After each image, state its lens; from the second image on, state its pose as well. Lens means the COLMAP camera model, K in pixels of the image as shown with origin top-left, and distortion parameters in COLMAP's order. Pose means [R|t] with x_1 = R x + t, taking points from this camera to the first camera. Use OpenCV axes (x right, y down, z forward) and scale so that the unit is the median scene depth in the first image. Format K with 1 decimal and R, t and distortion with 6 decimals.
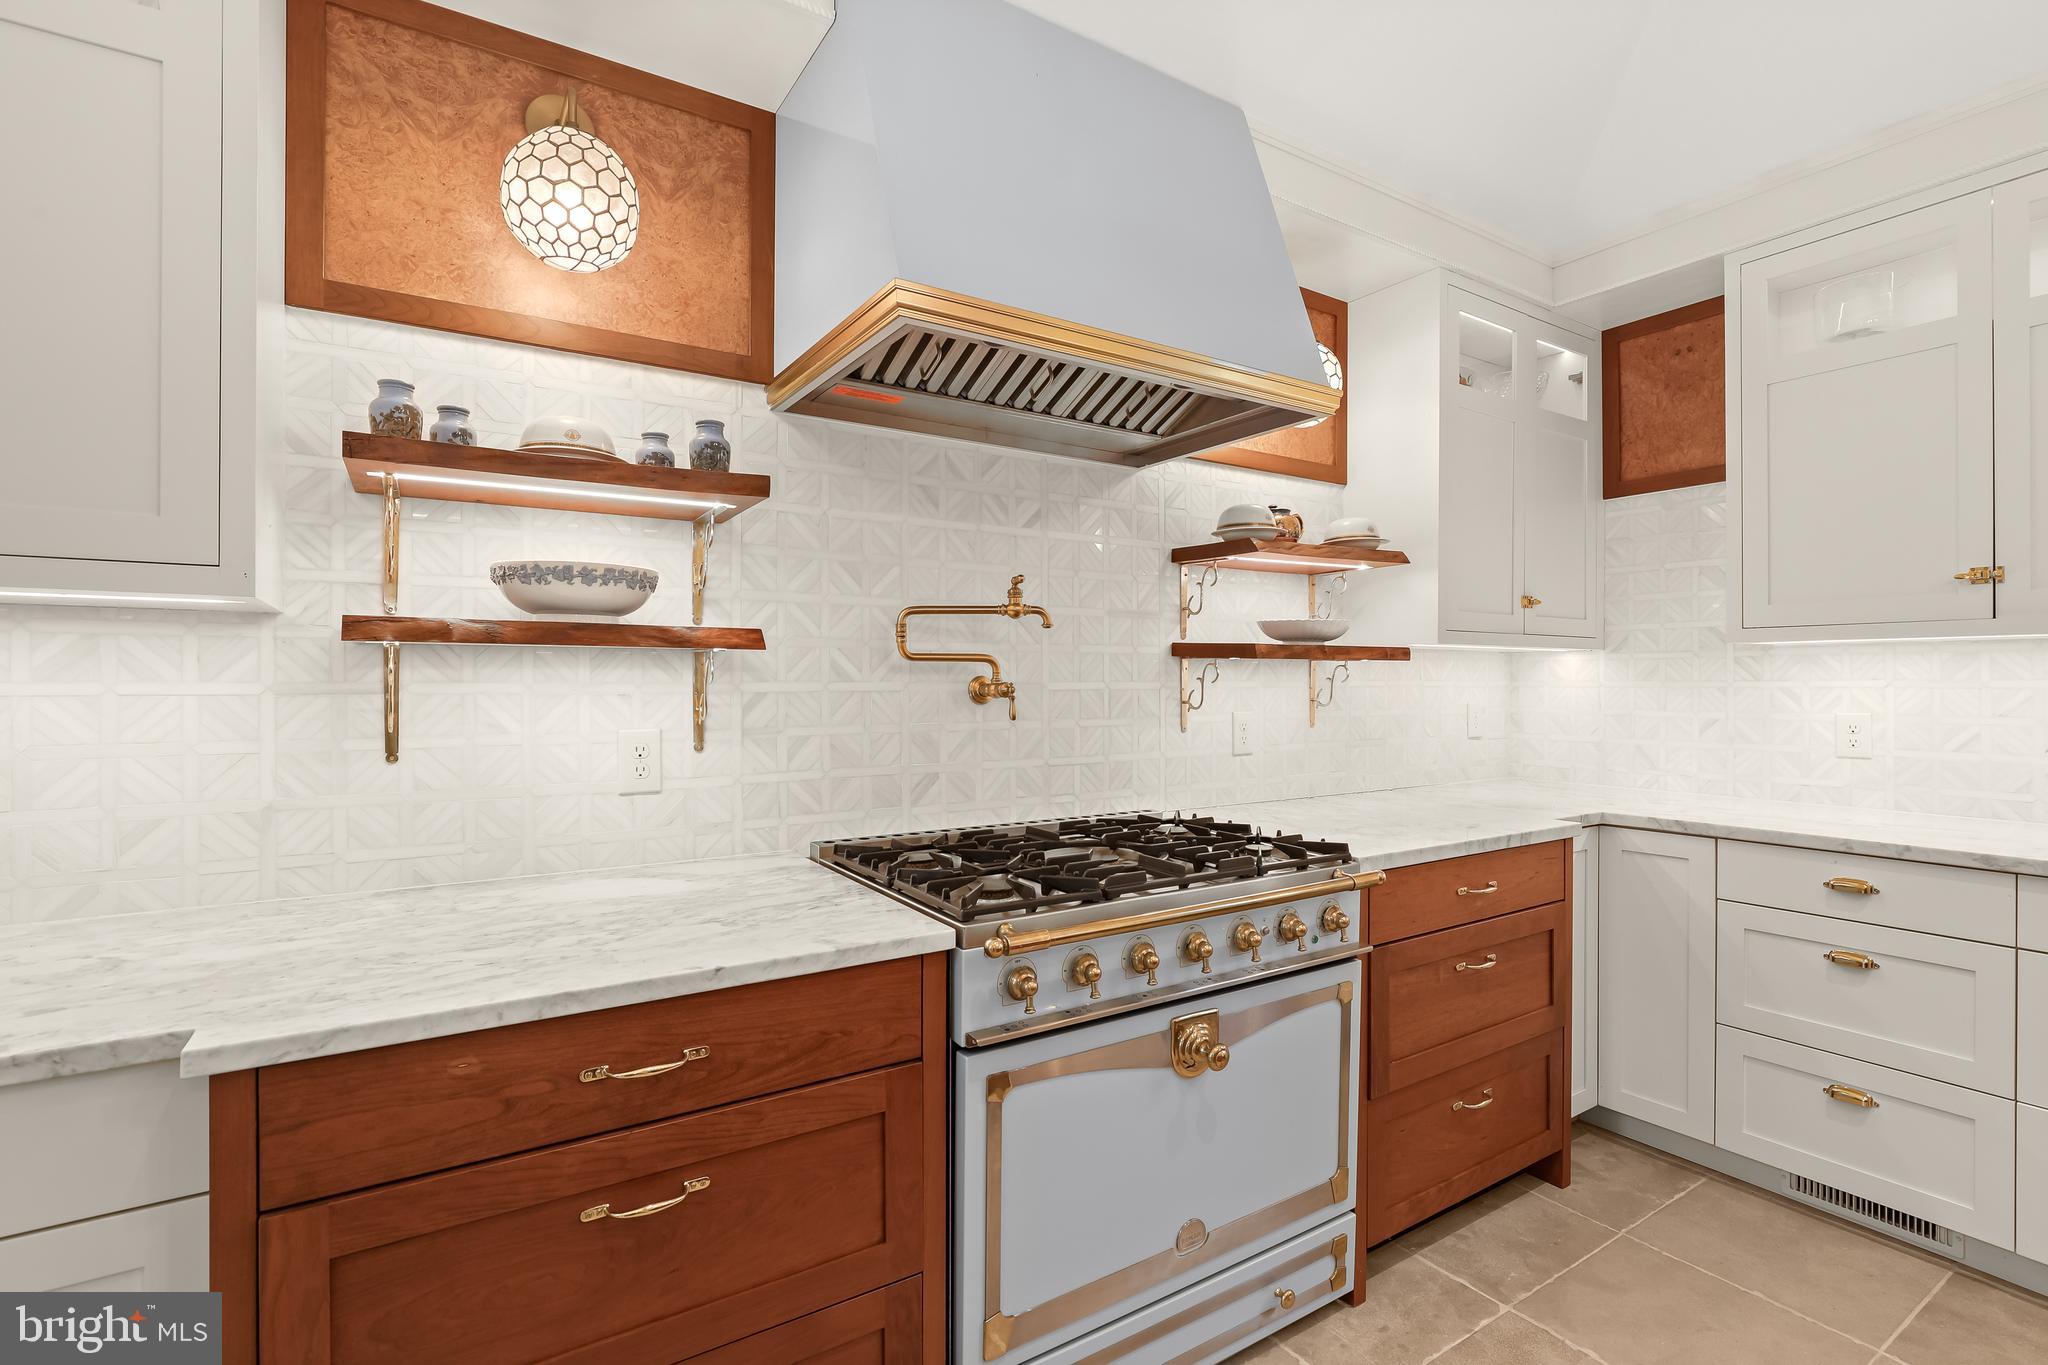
lens RADIAL K [[946.0, 0, 1017.4], [0, 946.0, 680.1], [0, 0, 1]] dist [-0.004836, -0.000568]
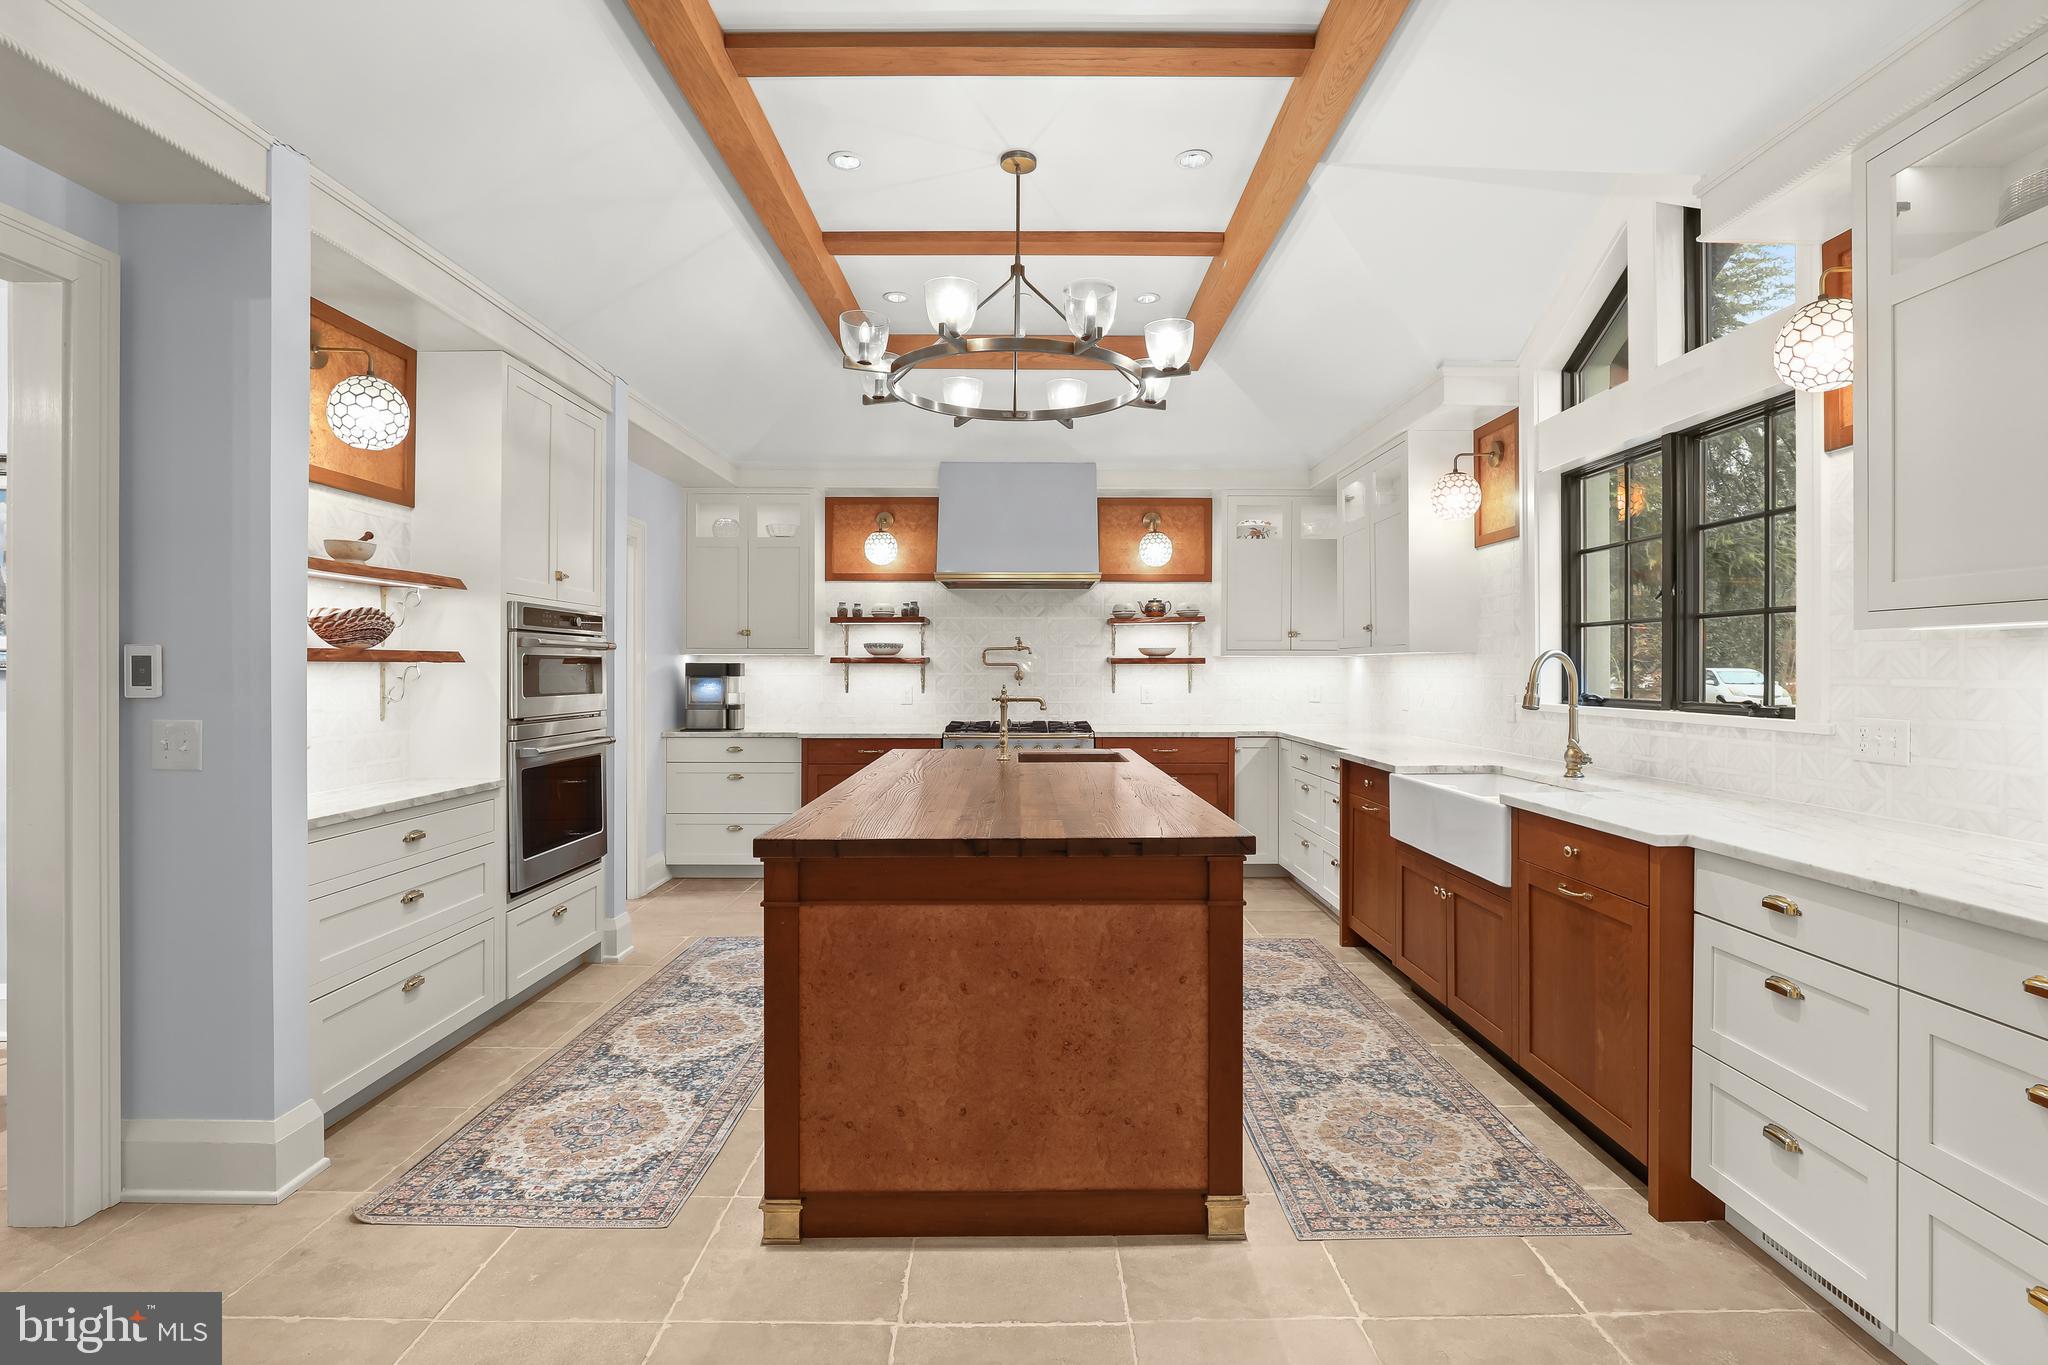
lens RADIAL K [[946.0, 0, 1021.7], [0, 946.0, 675.6], [0, 0, 1]] dist [-0.004836, -0.000568]
pose [[0.856148, -0.000112, -0.516731, 1.873098], [0.001974, 0.999993, 0.003054, 0.001912], [0.516728, -0.003635, 0.856142, -1.874195]]
